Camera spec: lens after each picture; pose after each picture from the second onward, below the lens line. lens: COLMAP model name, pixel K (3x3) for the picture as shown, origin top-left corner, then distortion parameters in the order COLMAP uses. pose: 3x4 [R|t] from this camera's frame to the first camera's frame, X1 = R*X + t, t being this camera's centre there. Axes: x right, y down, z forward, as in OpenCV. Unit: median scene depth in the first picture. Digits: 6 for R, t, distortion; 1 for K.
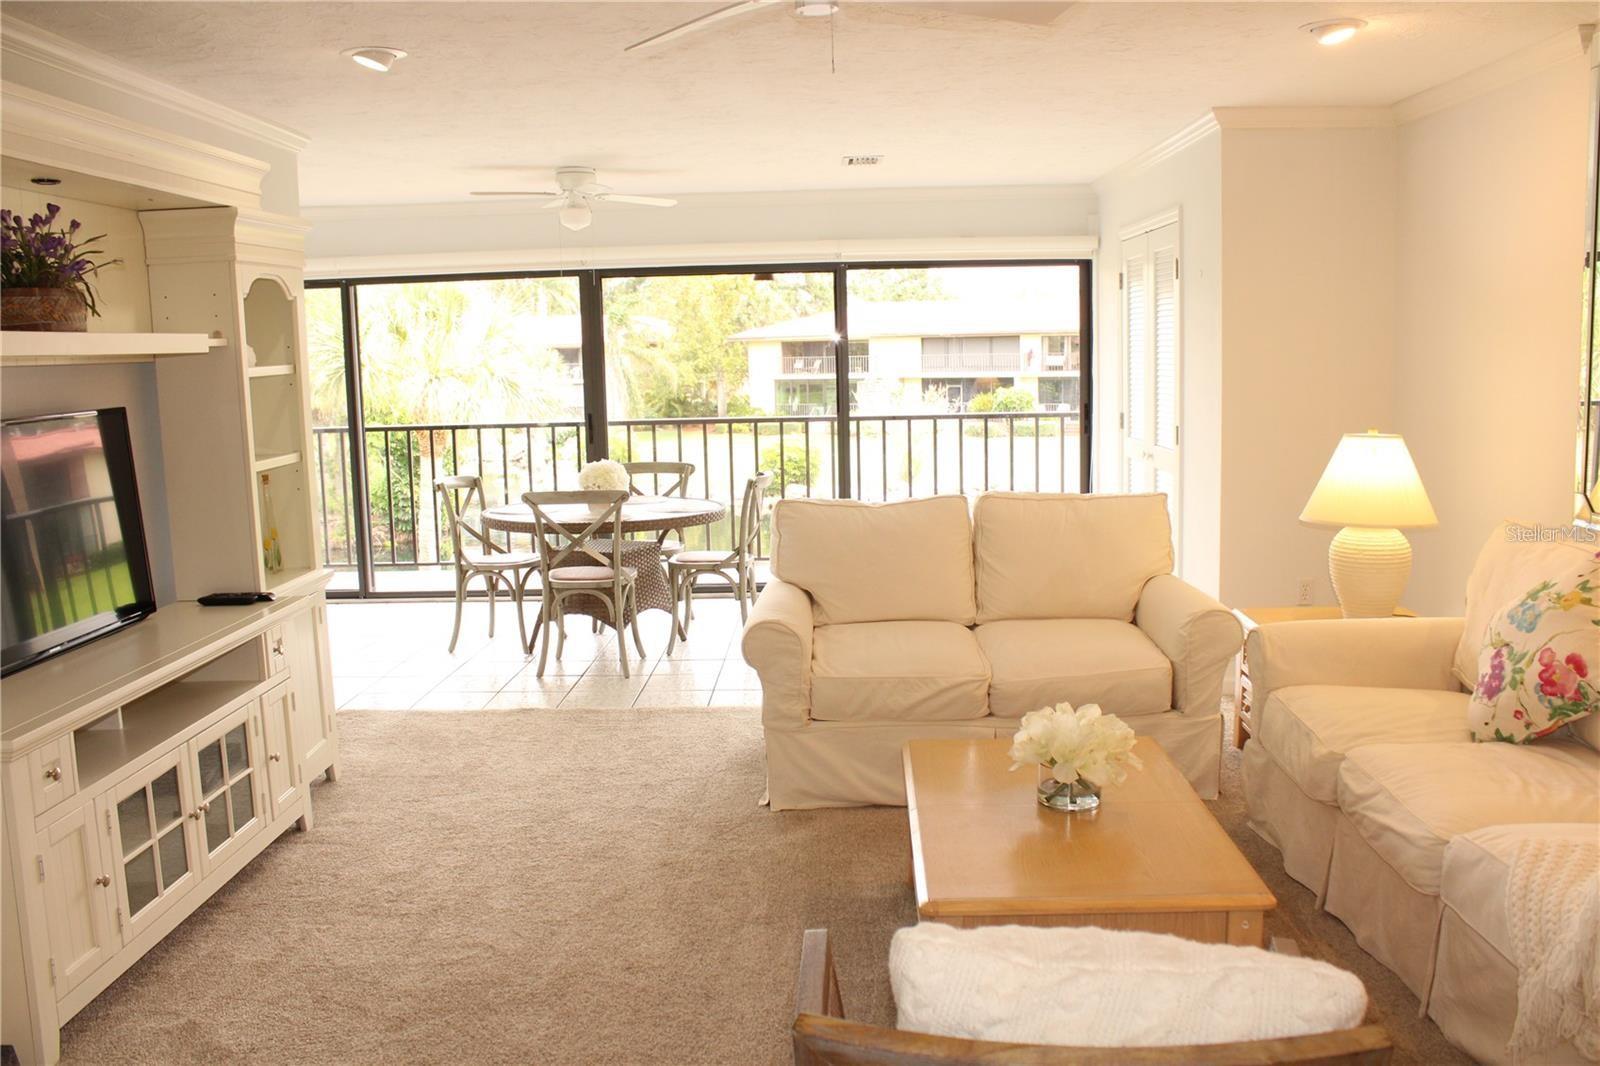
lens RADIAL K [[1354.1, 0, 812.4], [0, 1354.1, 530.9], [0, 0, 1]] dist [-0.137278, 0.099865]
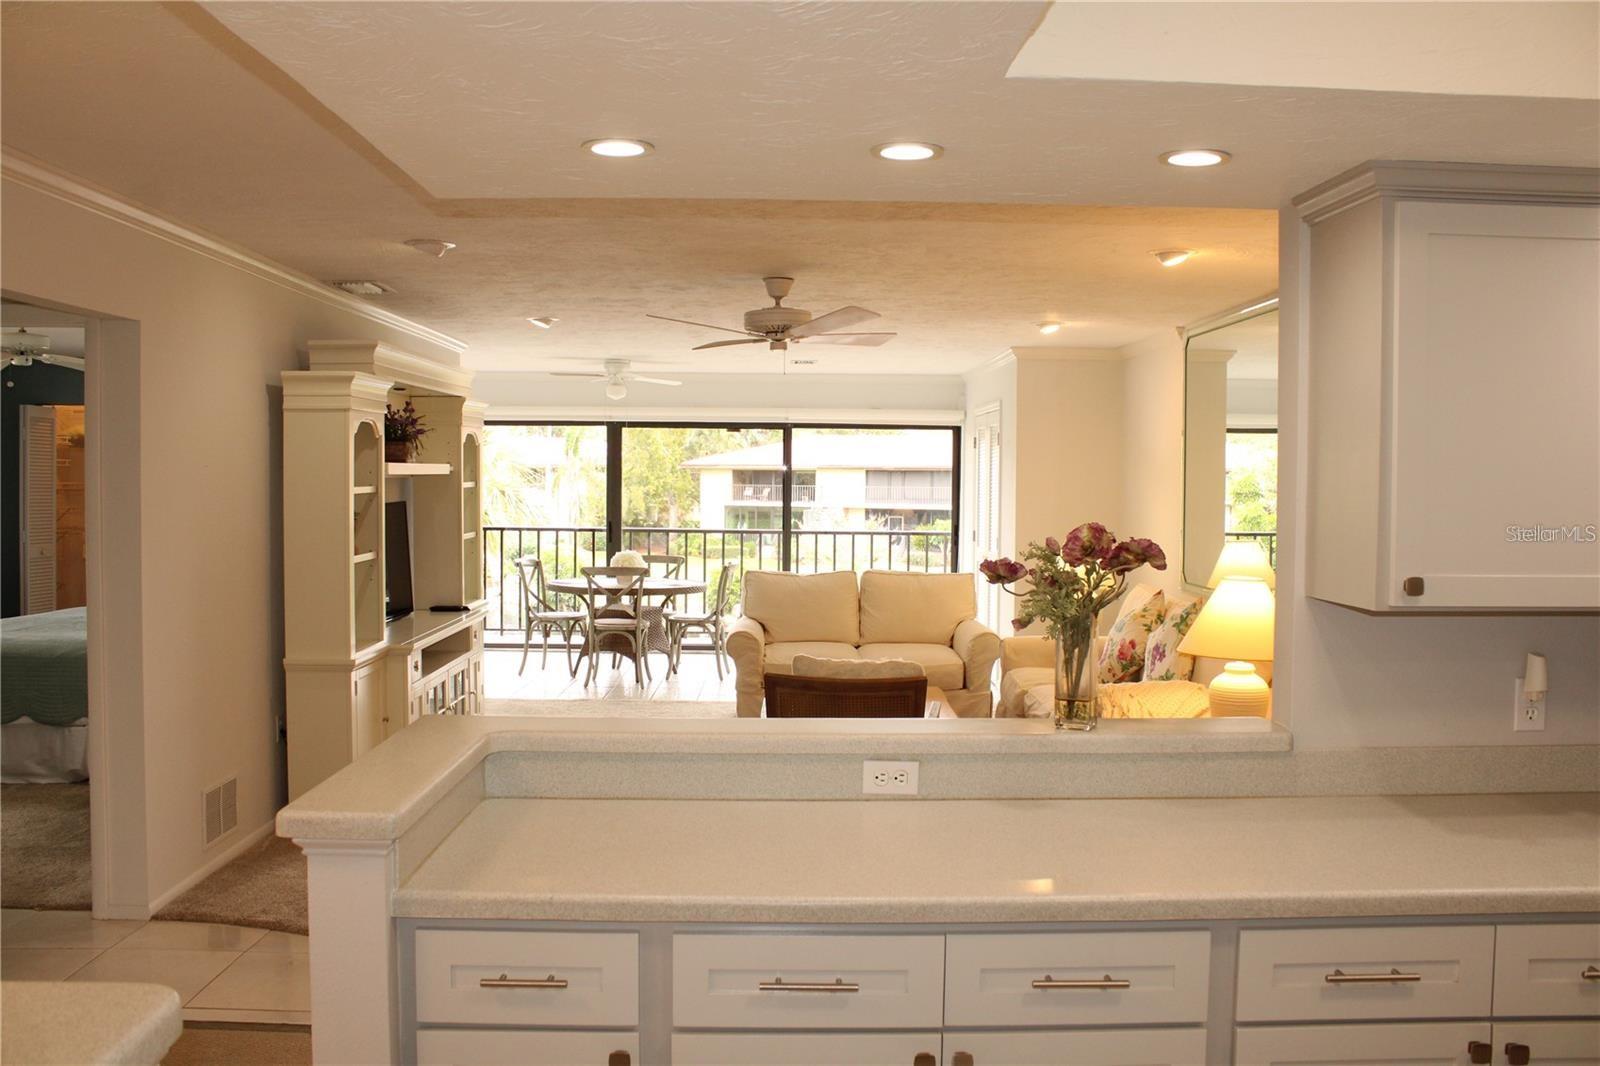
lens RADIAL K [[1354.1, 0, 805.9], [0, 1354.1, 529.2], [0, 0, 1]] dist [-0.137278, 0.099865]
pose [[0.998930, 0.031033, 0.034296, -0.008471], [-0.027609, 0.994984, -0.096146, 0.070738], [-0.037108, 0.095097, 0.994776, -0.575692]]
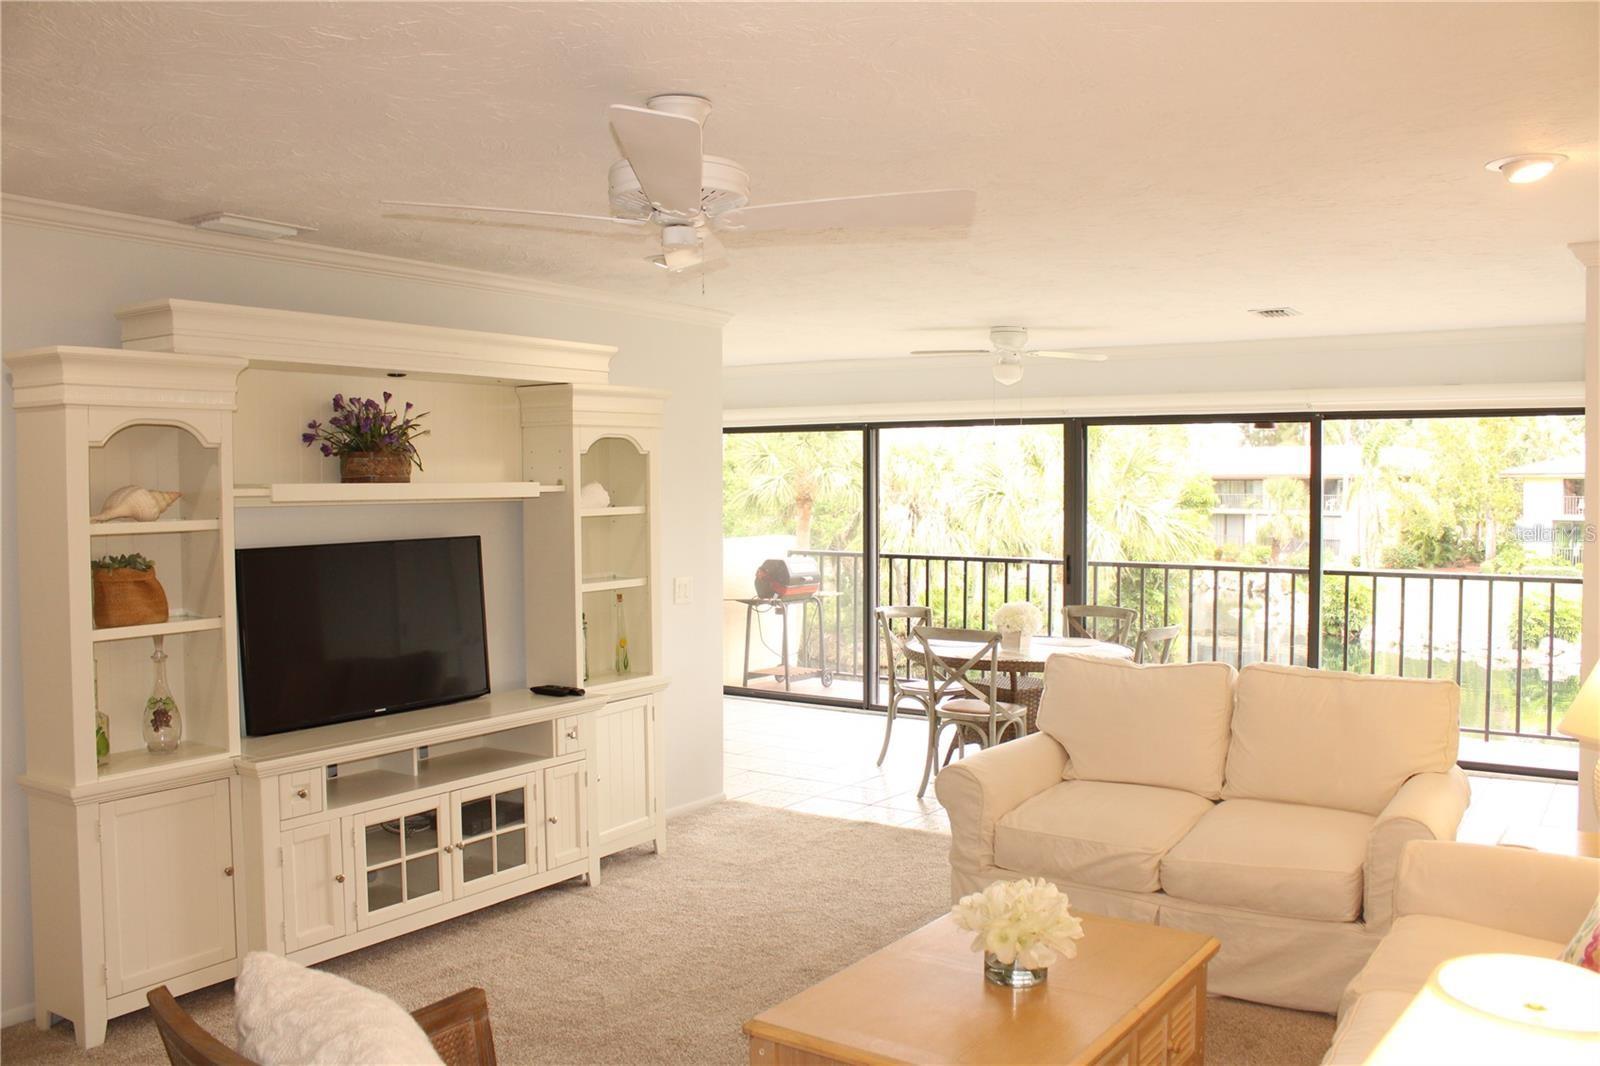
lens RADIAL K [[1354.1, 0, 800.0], [0, 1354.1, 543.8], [0, 0, 1]] dist [-0.137278, 0.099865]
pose [[0.842237, 0.047181, -0.537039, 0.292147], [-0.091523, 0.994216, -0.056189, -0.024764], [0.531282, 0.096476, 0.841684, 0.020559]]
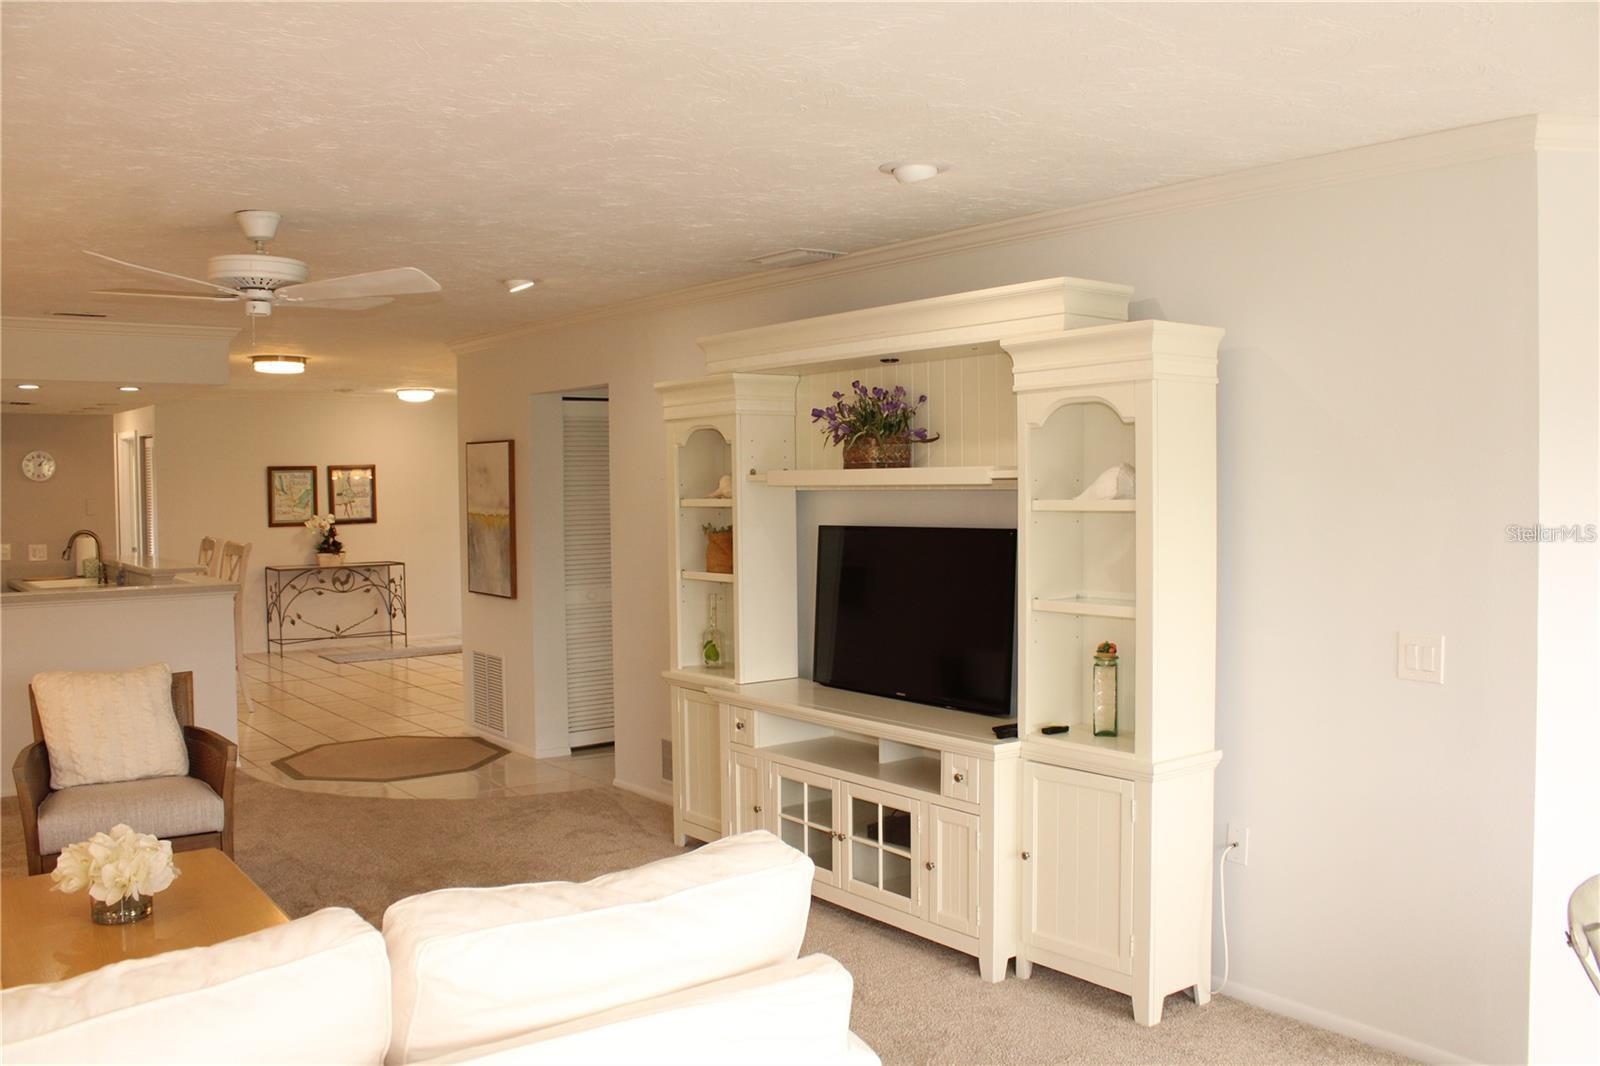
lens RADIAL K [[1354.1, 0, 801.5], [0, 1354.1, 525.9], [0, 0, 1]] dist [-0.137278, 0.099865]
pose [[-0.775264, 0.050658, -0.629602, 0.213946], [-0.059029, 0.986606, 0.152068, -0.161563], [0.628872, 0.155058, -0.761890, 1.084659]]
